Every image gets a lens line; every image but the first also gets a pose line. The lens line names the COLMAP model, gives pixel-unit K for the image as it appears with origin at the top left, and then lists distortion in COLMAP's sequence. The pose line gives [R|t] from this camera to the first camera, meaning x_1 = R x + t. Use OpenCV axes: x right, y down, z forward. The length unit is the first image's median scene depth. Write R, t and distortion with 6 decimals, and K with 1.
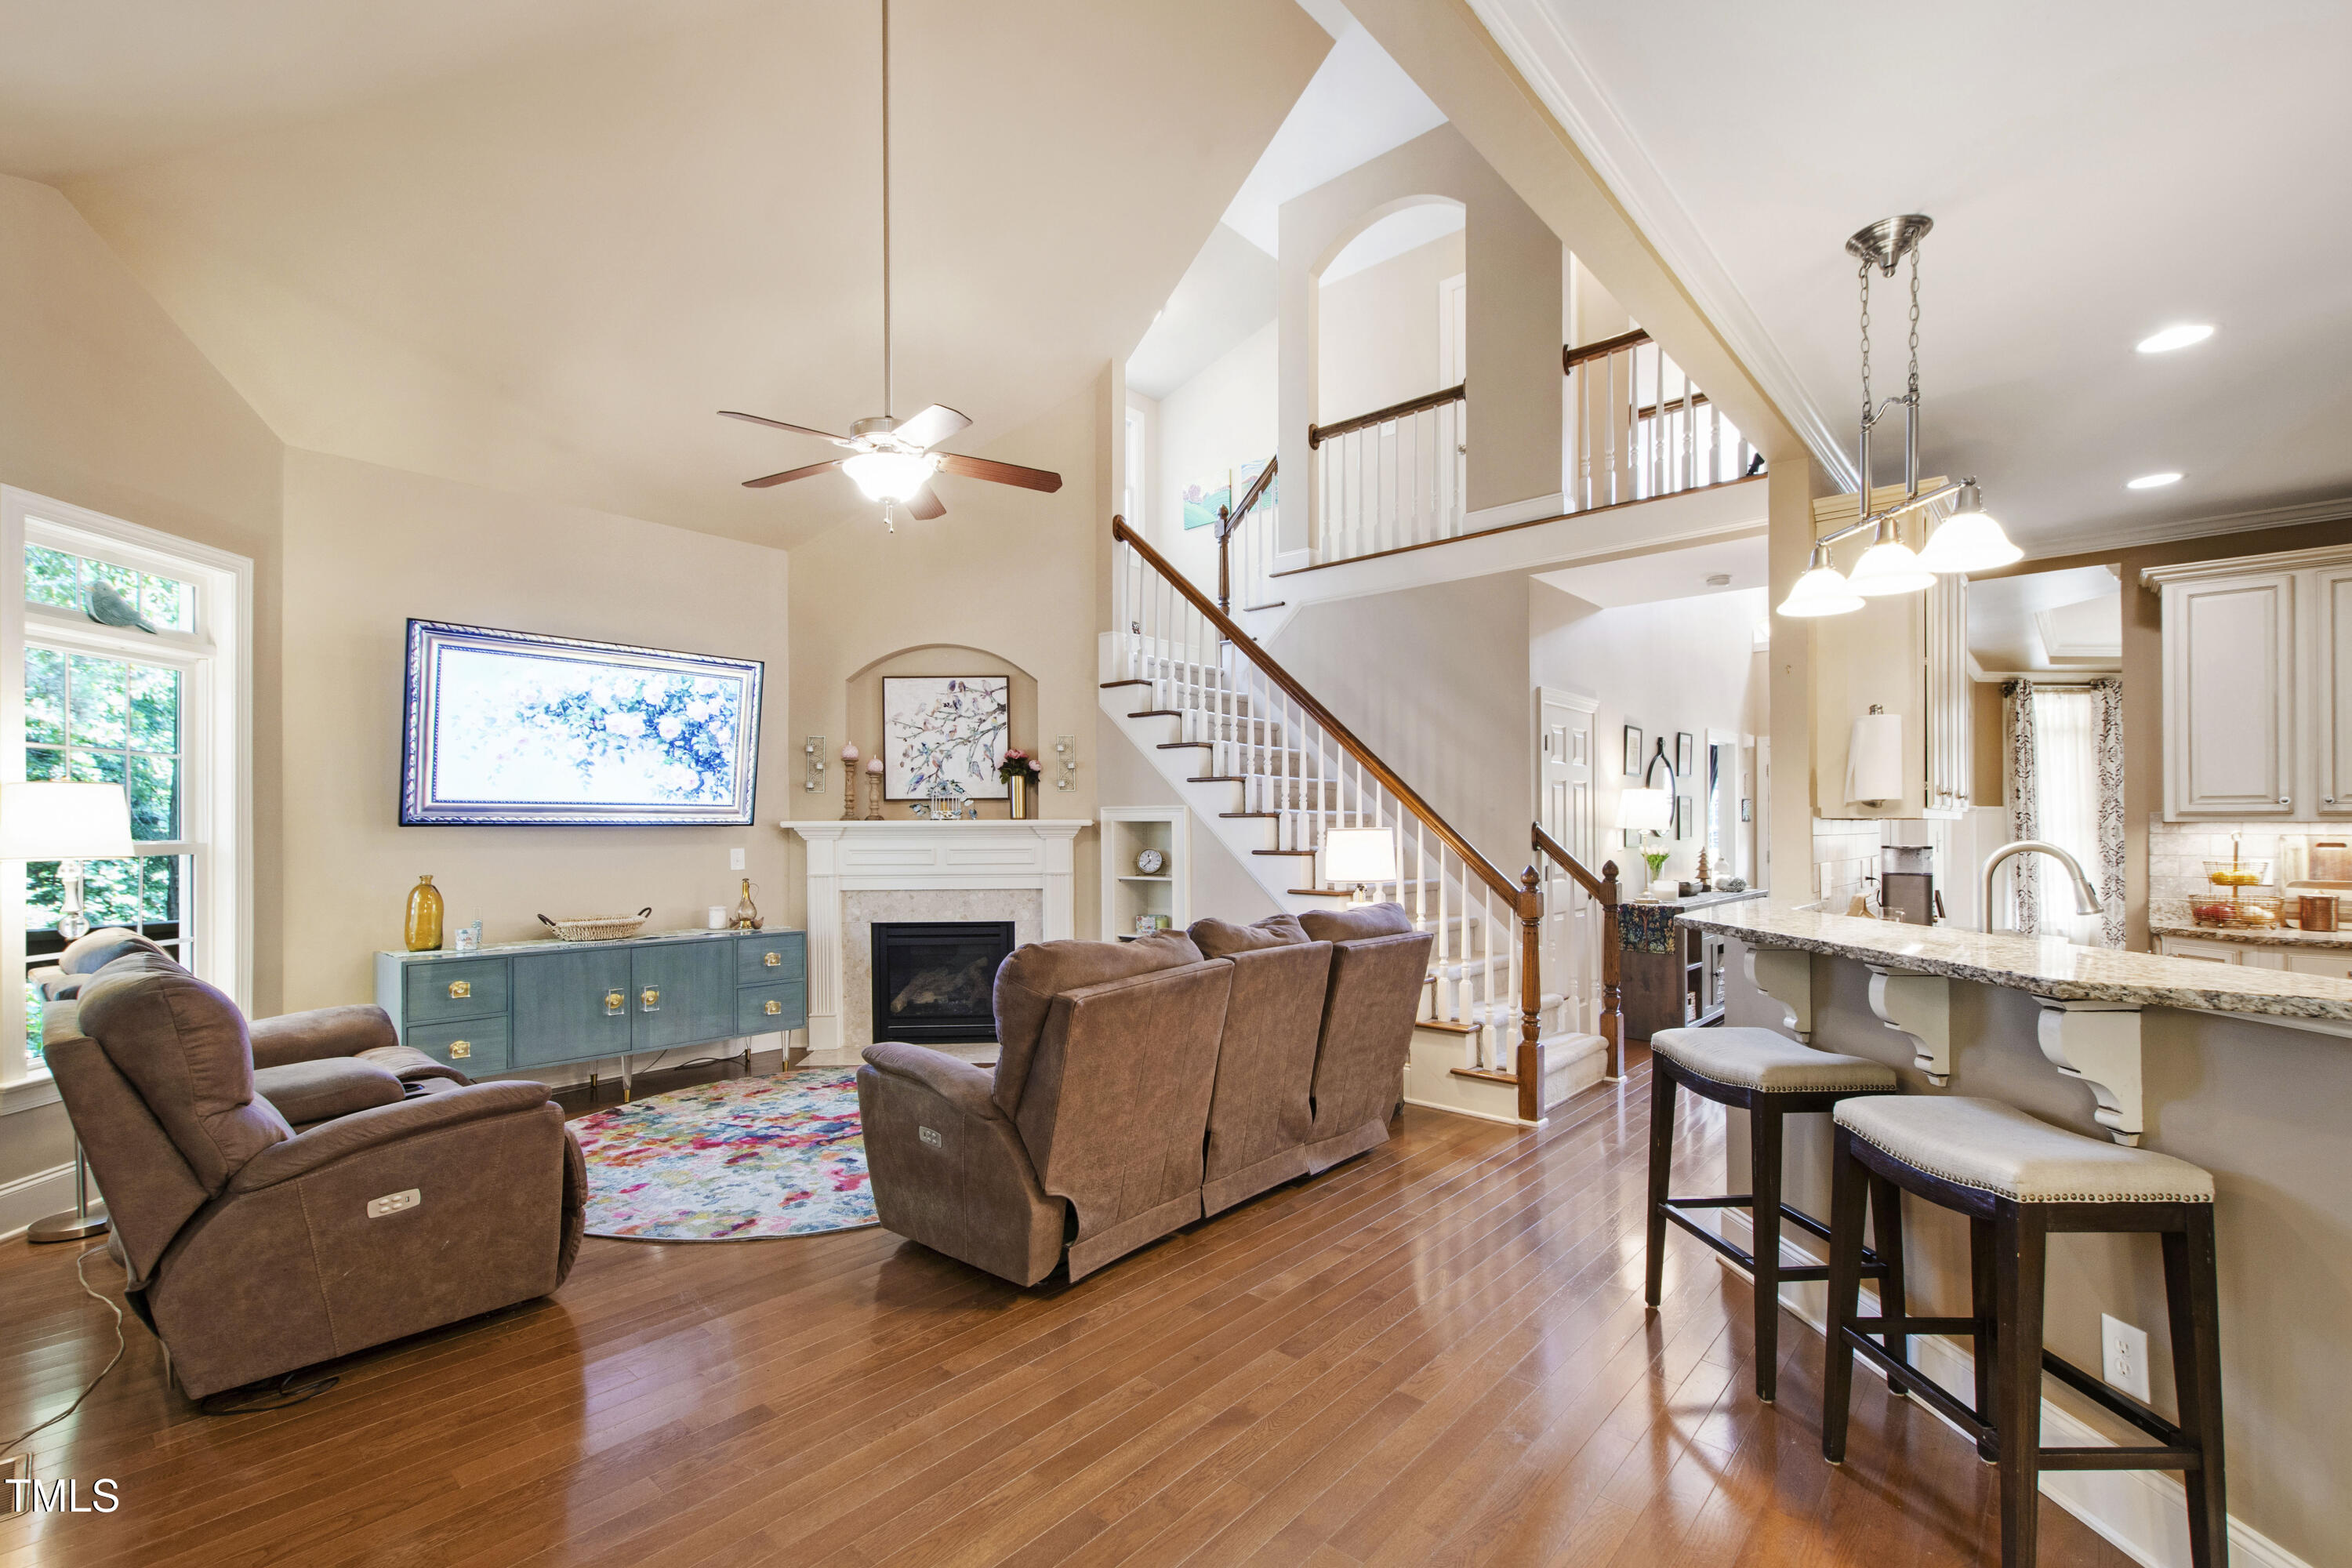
lens RADIAL K [[1030.3, 0, 1170.5], [0, 1030.3, 812.8], [0, 0, 1]] dist [0.010305, -0.004979]
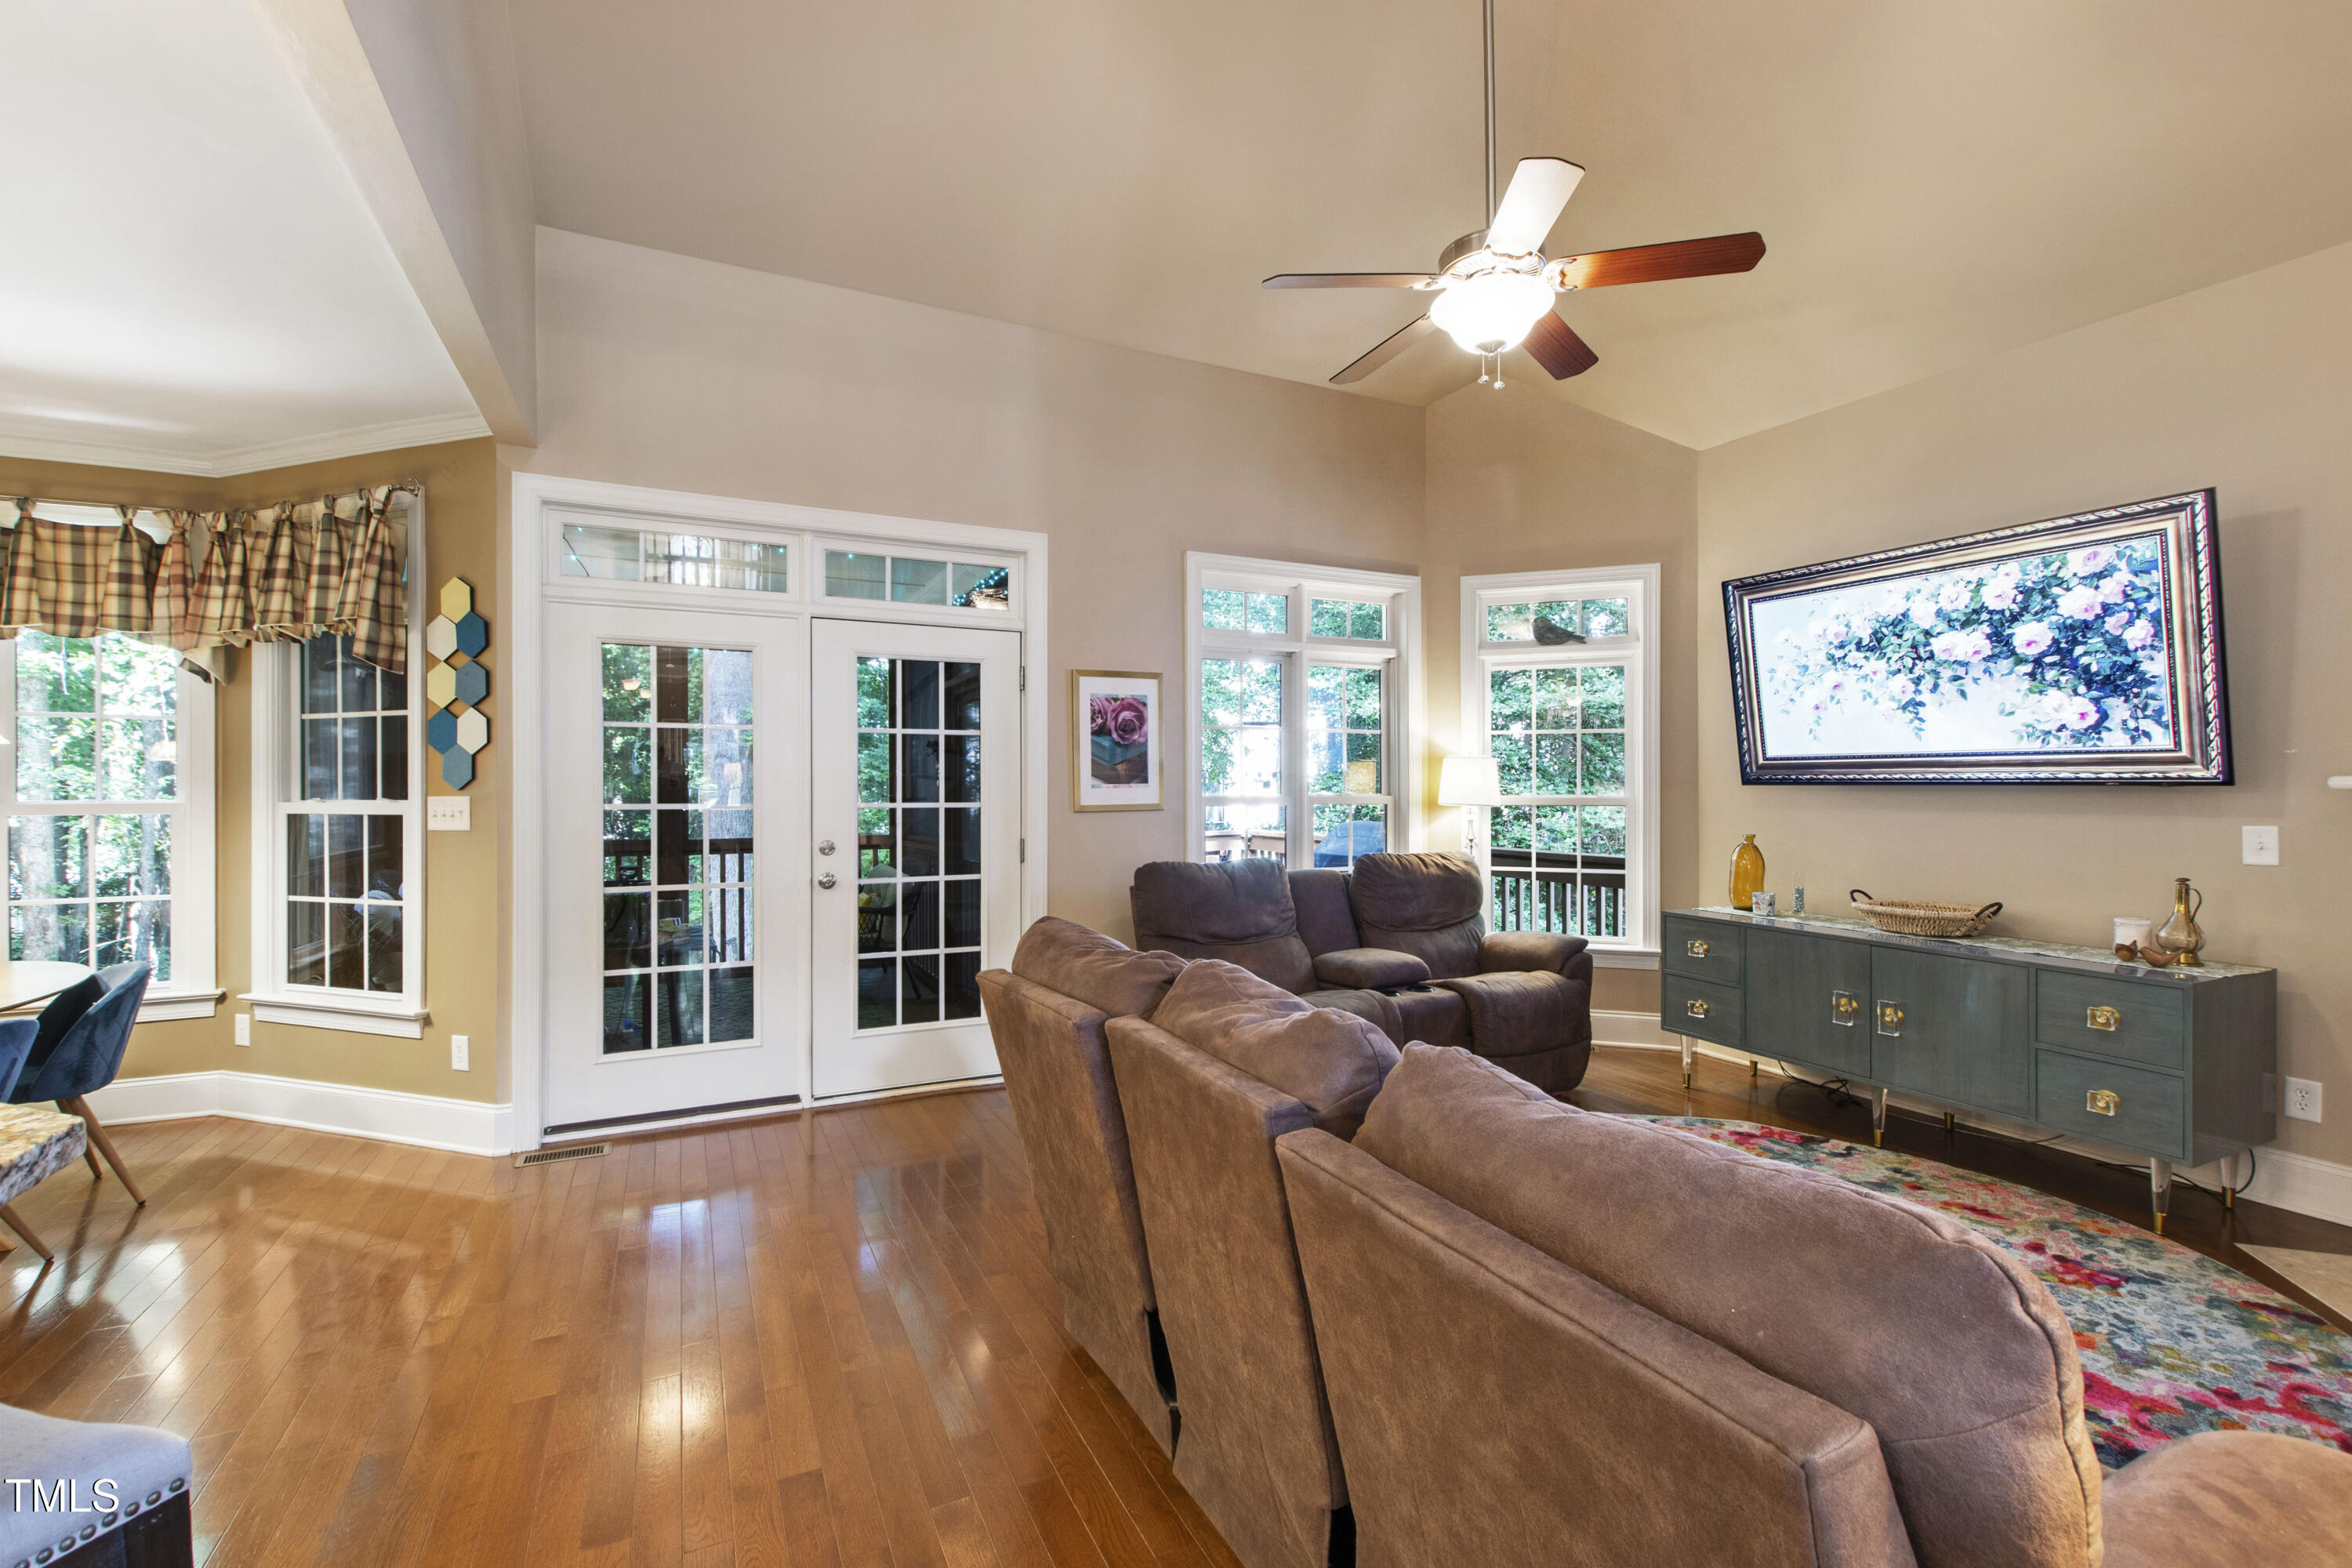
lens RADIAL K [[1030.3, 0, 1181.2], [0, 1030.3, 779.2], [0, 0, 1]] dist [0.010305, -0.004979]
pose [[-0.376239, -0.002828, -0.926518, 0.344364], [0.011141, 0.999909, -0.007576, 0.007703], [0.926456, -0.013173, -0.376173, 0.746875]]
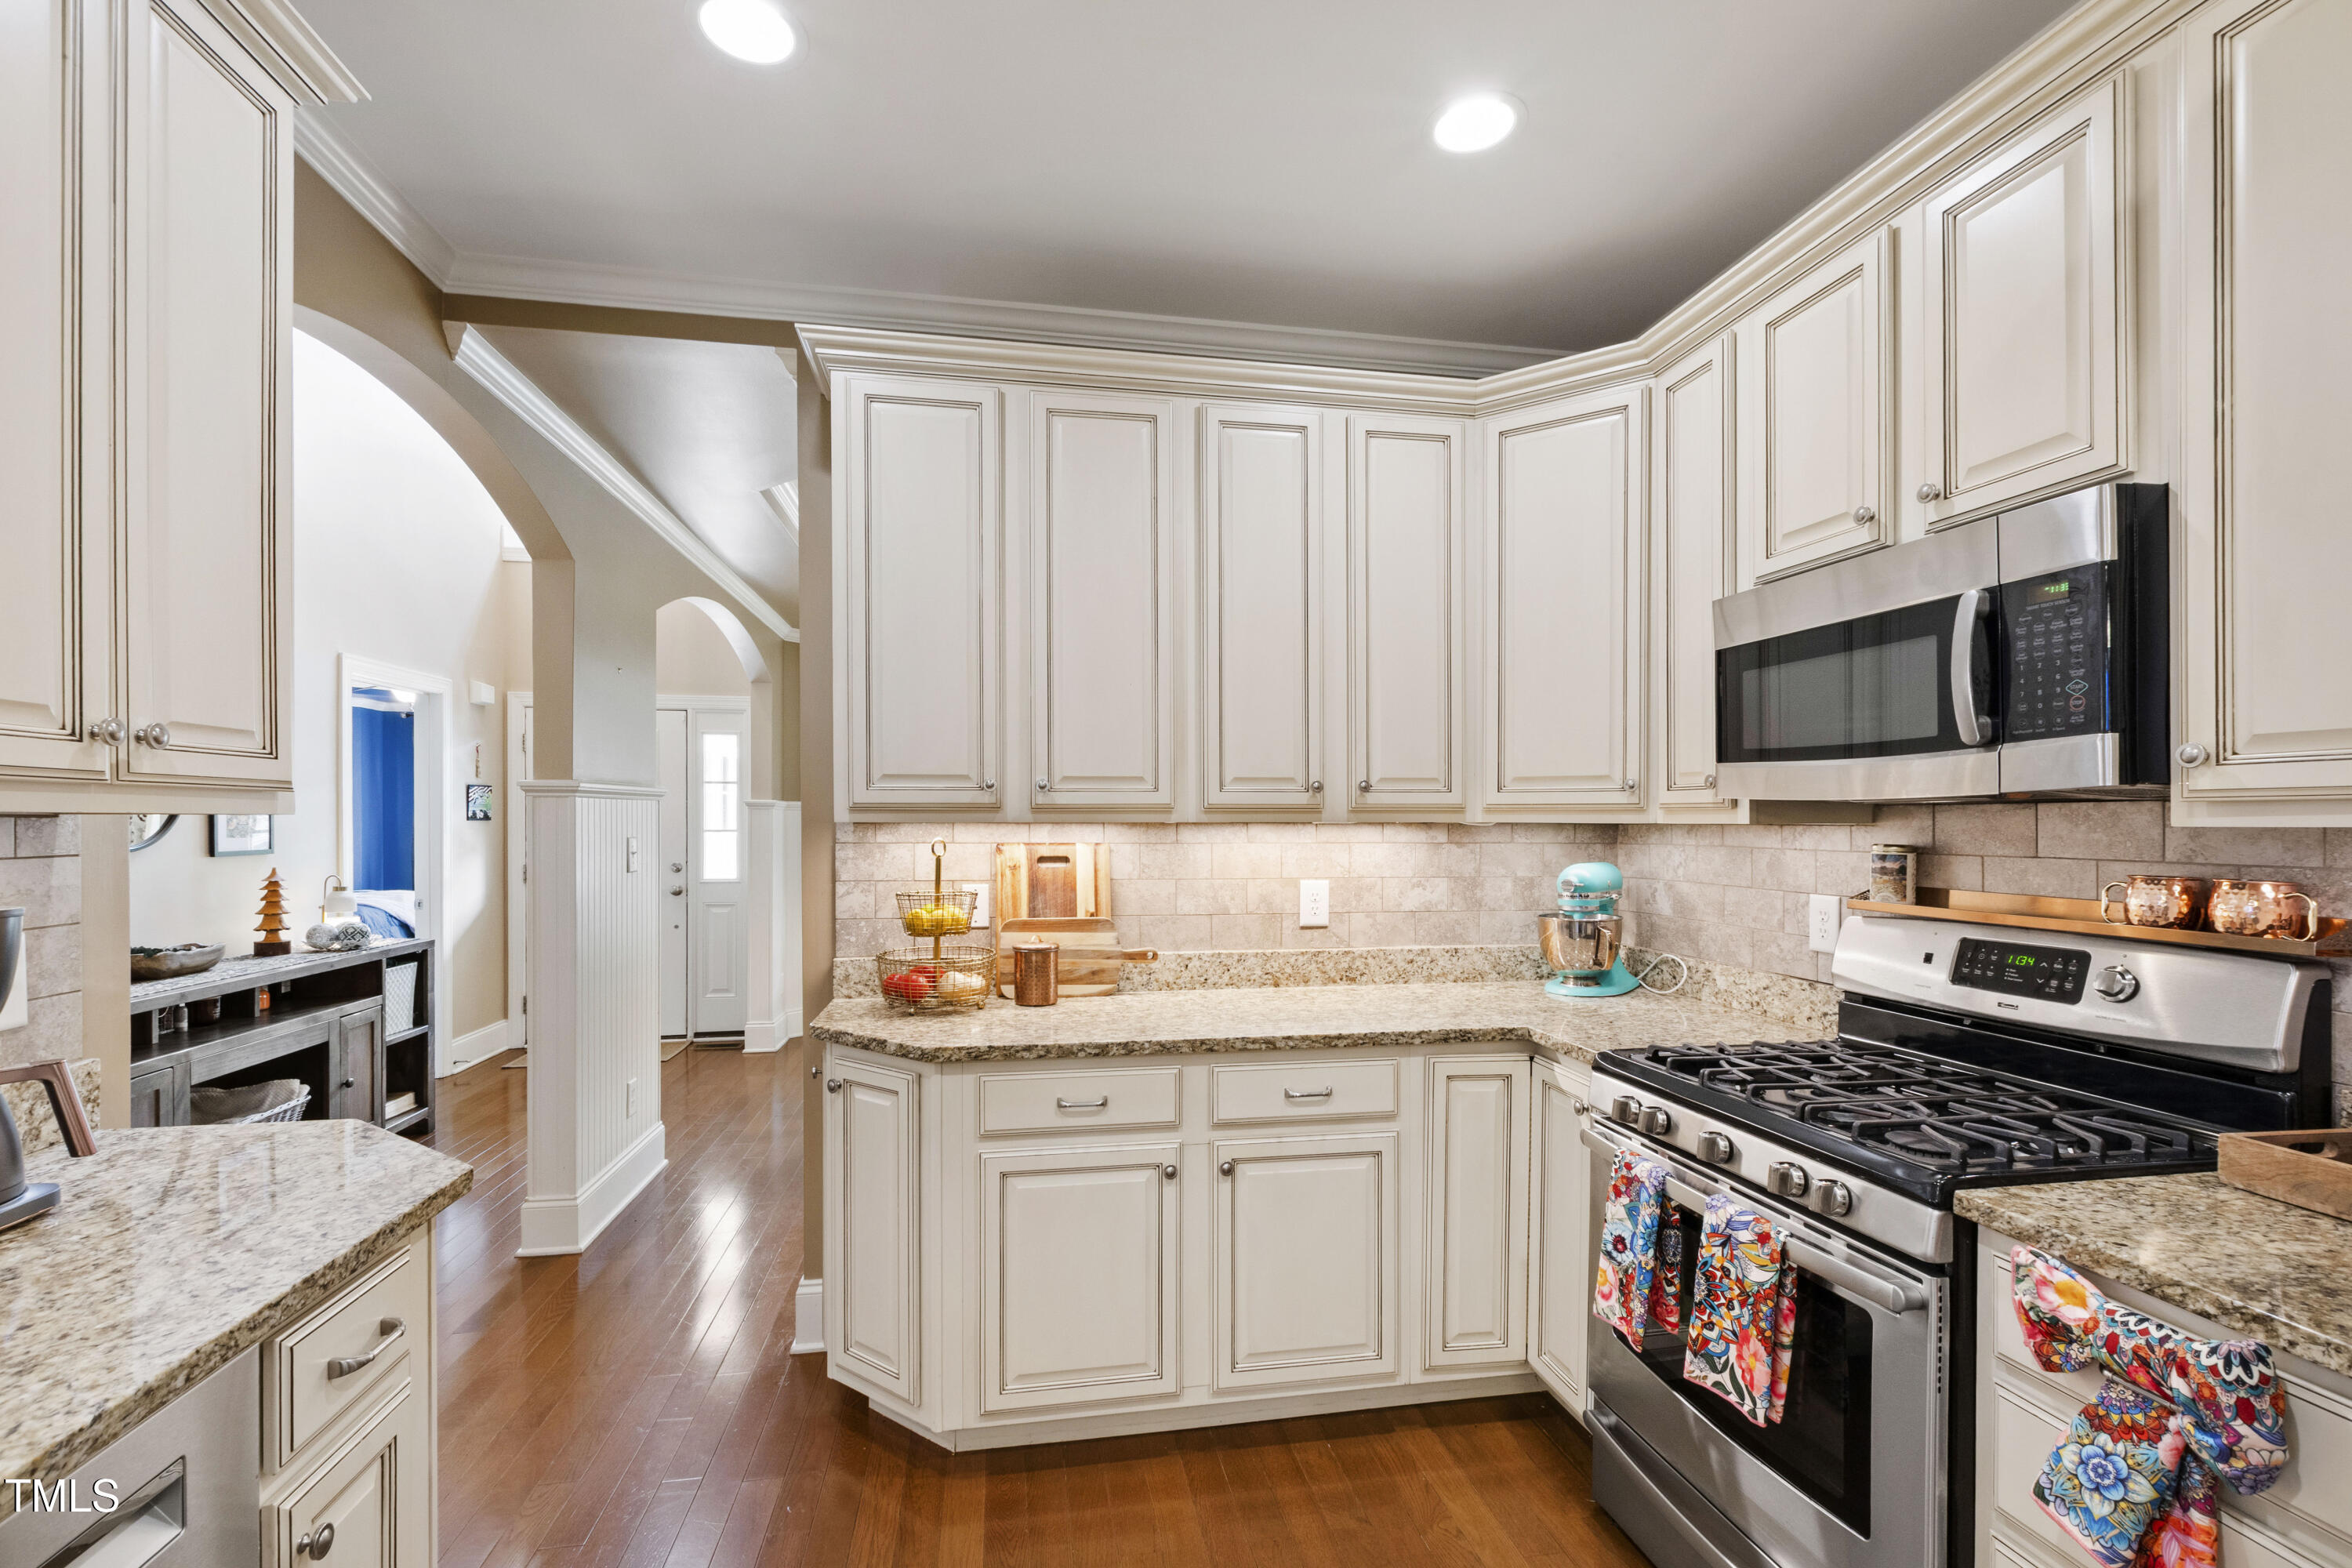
lens RADIAL K [[1030.3, 0, 1169.4], [0, 1030.3, 819.8], [0, 0, 1]] dist [0.010305, -0.004979]
pose [[0.616675, 0.004783, 0.787203, 0.548315], [-0.007136, 0.999974, -0.000485, 0.004812], [-0.787185, -0.005318, 0.616693, 0.455189]]
